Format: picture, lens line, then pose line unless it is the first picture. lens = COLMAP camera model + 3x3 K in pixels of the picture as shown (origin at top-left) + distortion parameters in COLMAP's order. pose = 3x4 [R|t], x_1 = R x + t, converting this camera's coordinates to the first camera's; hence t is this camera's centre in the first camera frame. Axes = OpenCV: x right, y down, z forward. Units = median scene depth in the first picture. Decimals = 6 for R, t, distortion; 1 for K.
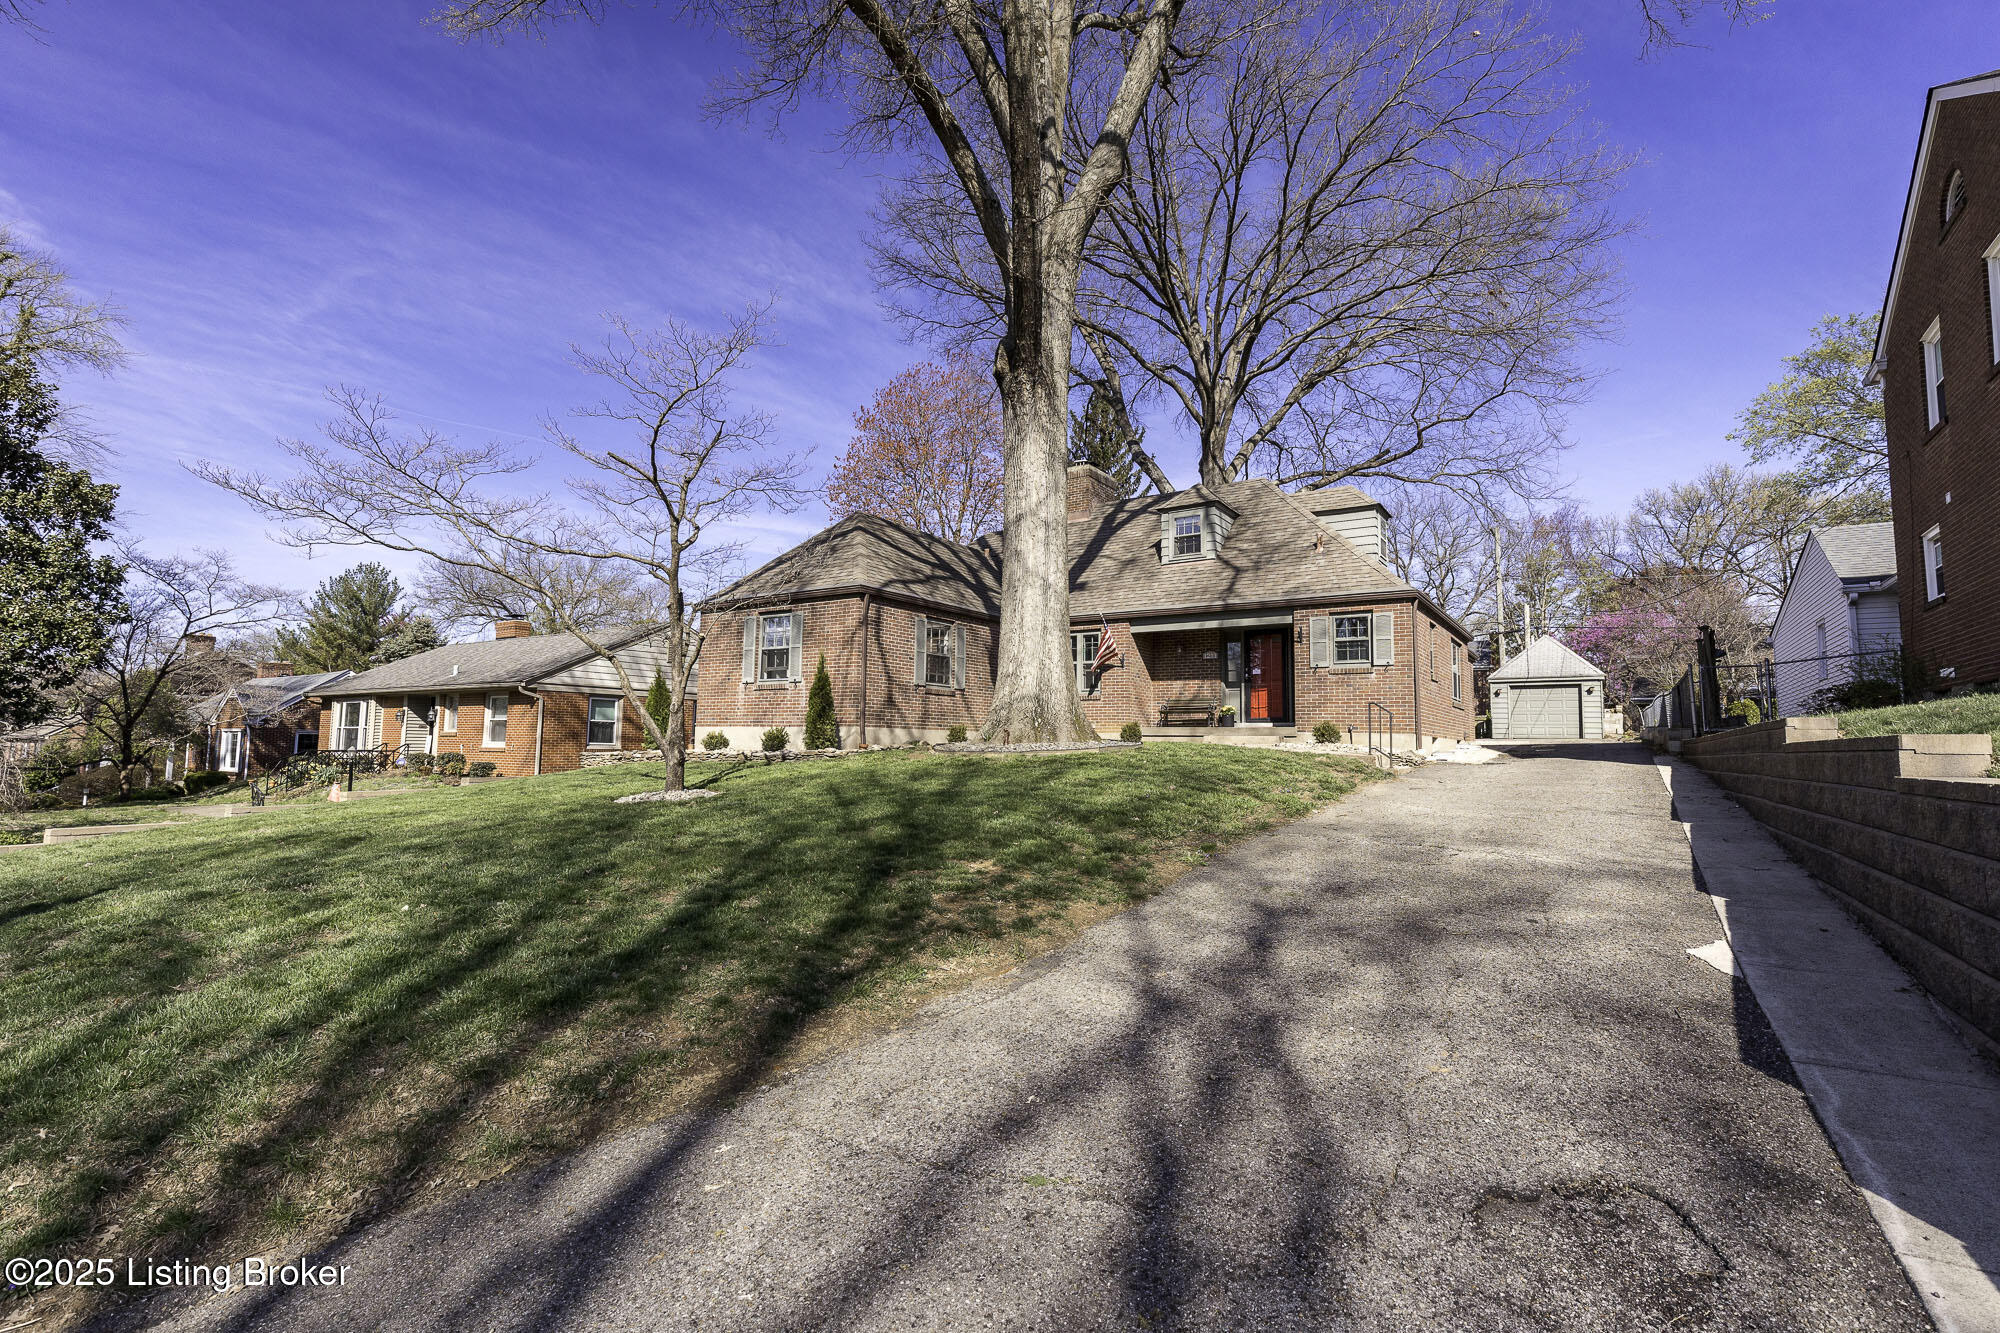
lens RADIAL K [[926.2, 0, 995.1], [0, 926.2, 663.2], [0, 0, 1]] dist [0.006903, 0.000459]
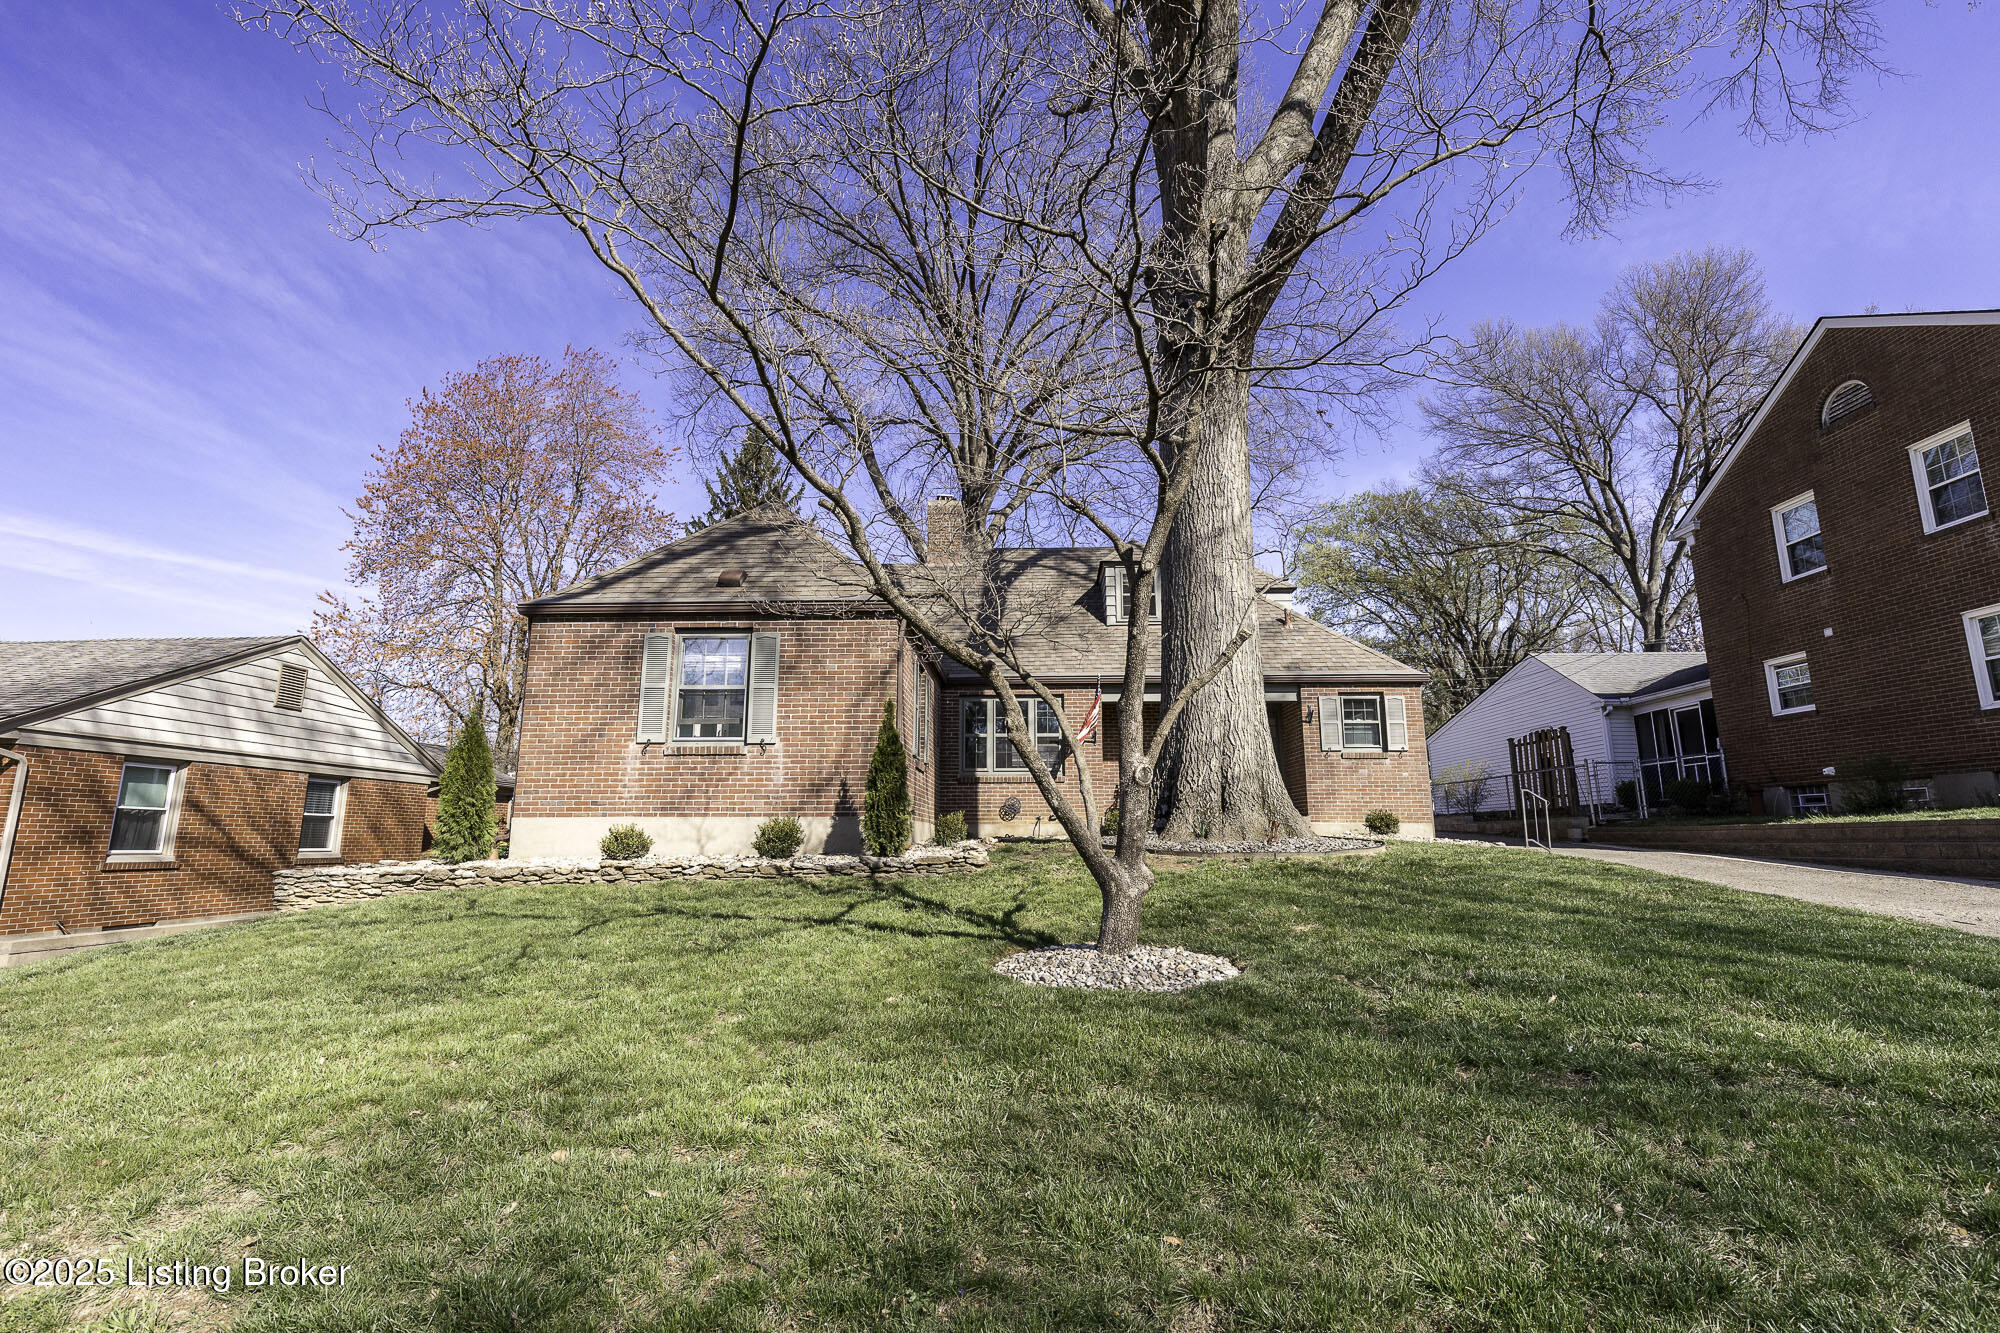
lens RADIAL K [[926.2, 0, 1001.9], [0, 926.2, 655.3], [0, 0, 1]] dist [0.006903, 0.000459]
pose [[0.844341, 0.090863, 0.528046, -0.365214], [-0.035483, 0.992835, -0.114104, 0.023295], [-0.534630, 0.077606, 0.841515, 0.343904]]
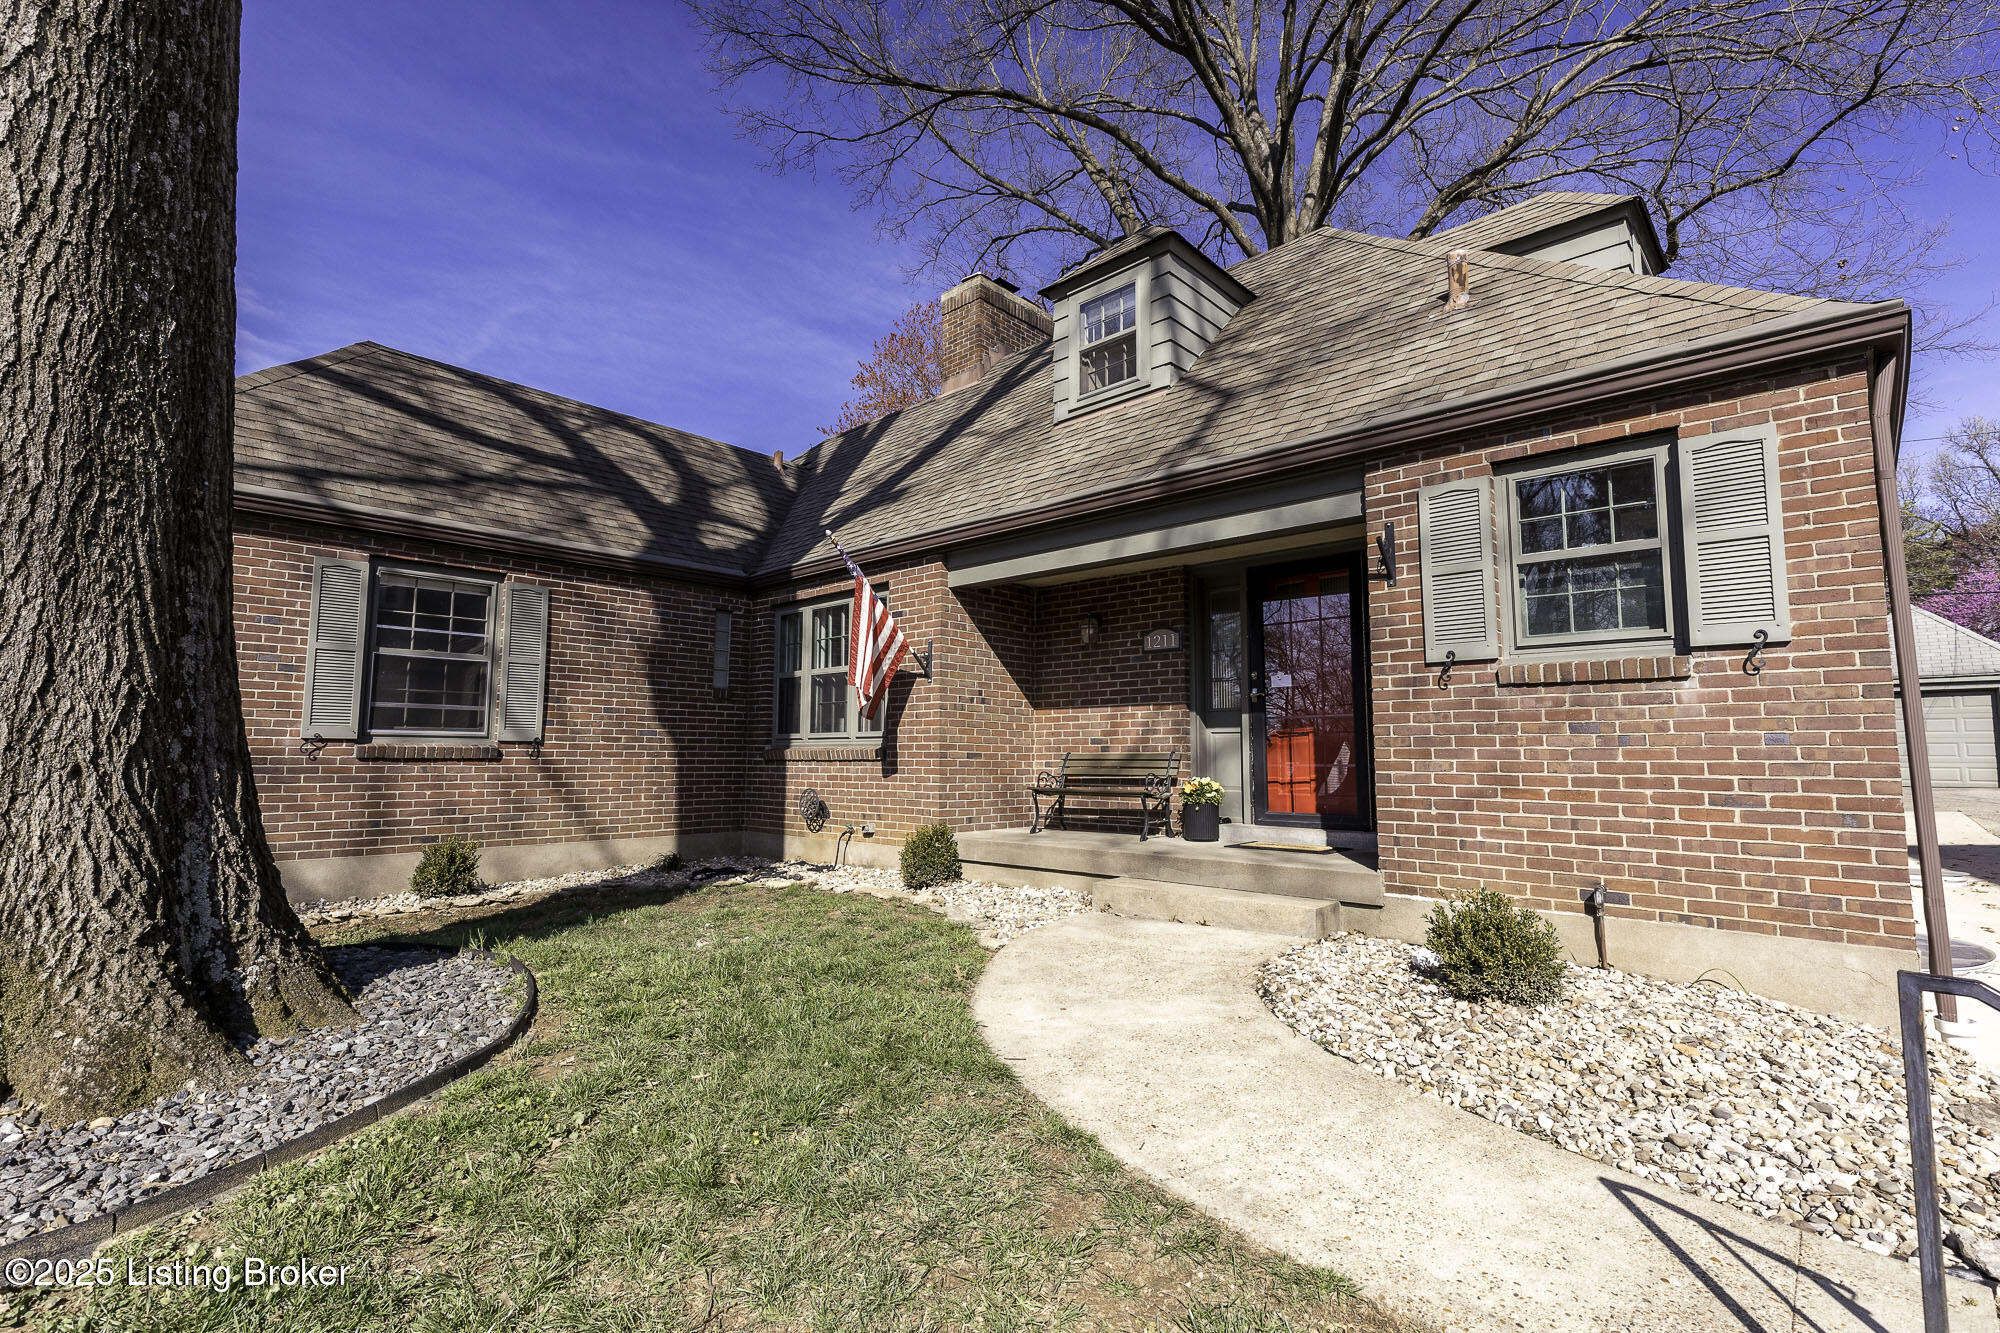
lens RADIAL K [[926.2, 0, 998.0], [0, 926.2, 663.8], [0, 0, 1]] dist [0.006903, 0.000459]
pose [[0.987646, -0.024891, -0.154715, 0.223485], [0.022819, 0.999625, -0.015155, 0.005132], [0.155034, 0.011437, 0.987843, 0.614261]]
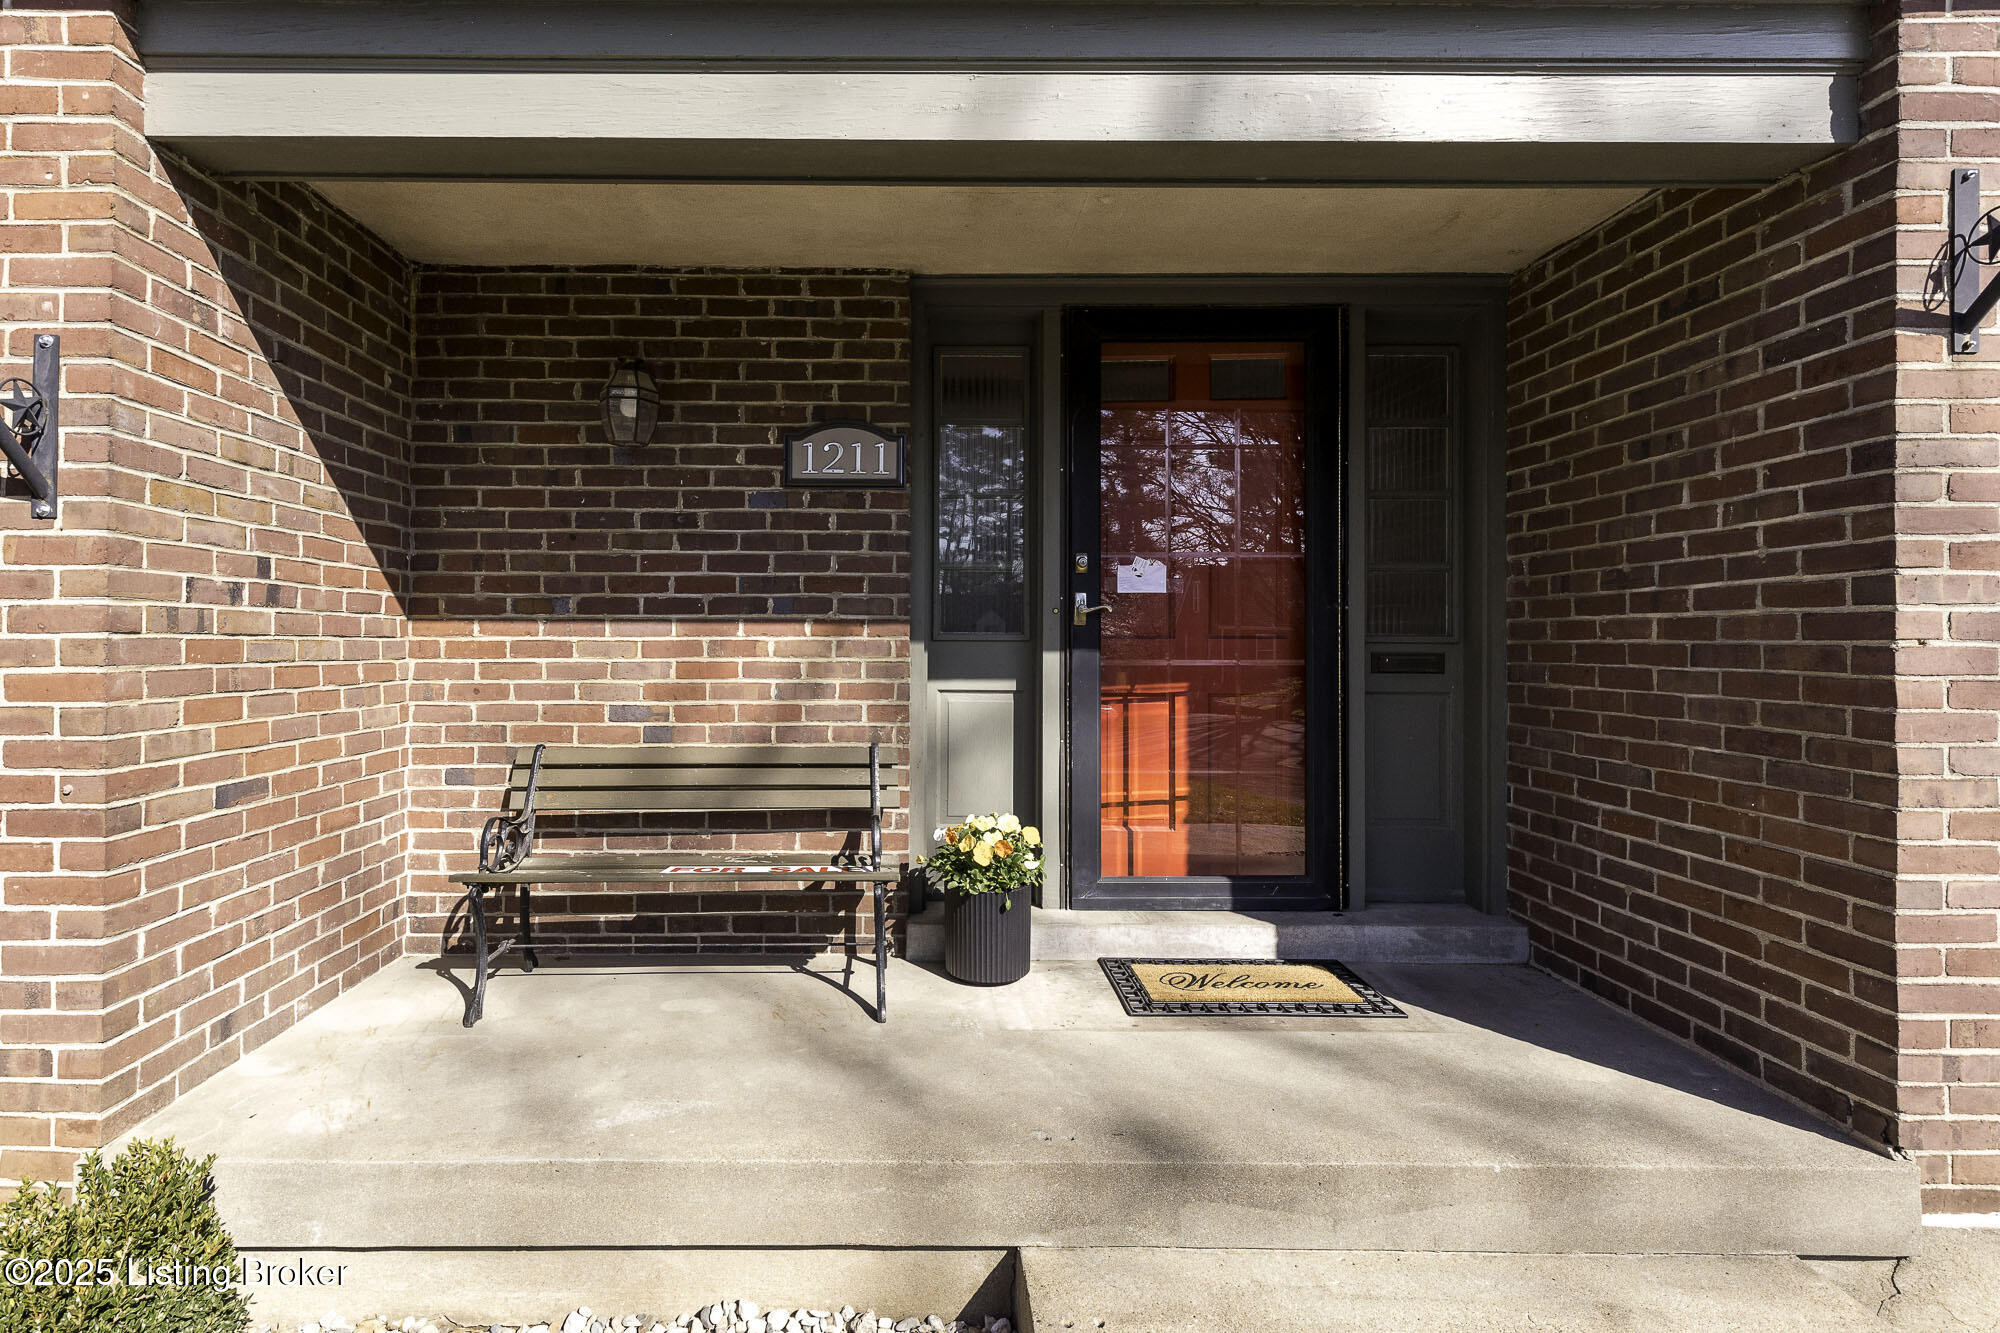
lens RADIAL K [[997.1, 0, 906.9], [0, 997.1, 624.7], [0, 0, 1]] dist [0.006661, 0.001256]
pose [[0.828526, -0.003008, 0.559942, 0.151592], [-0.043611, 0.996602, 0.069882, 0.006369], [-0.558249, -0.082319, 0.825579, 0.857860]]
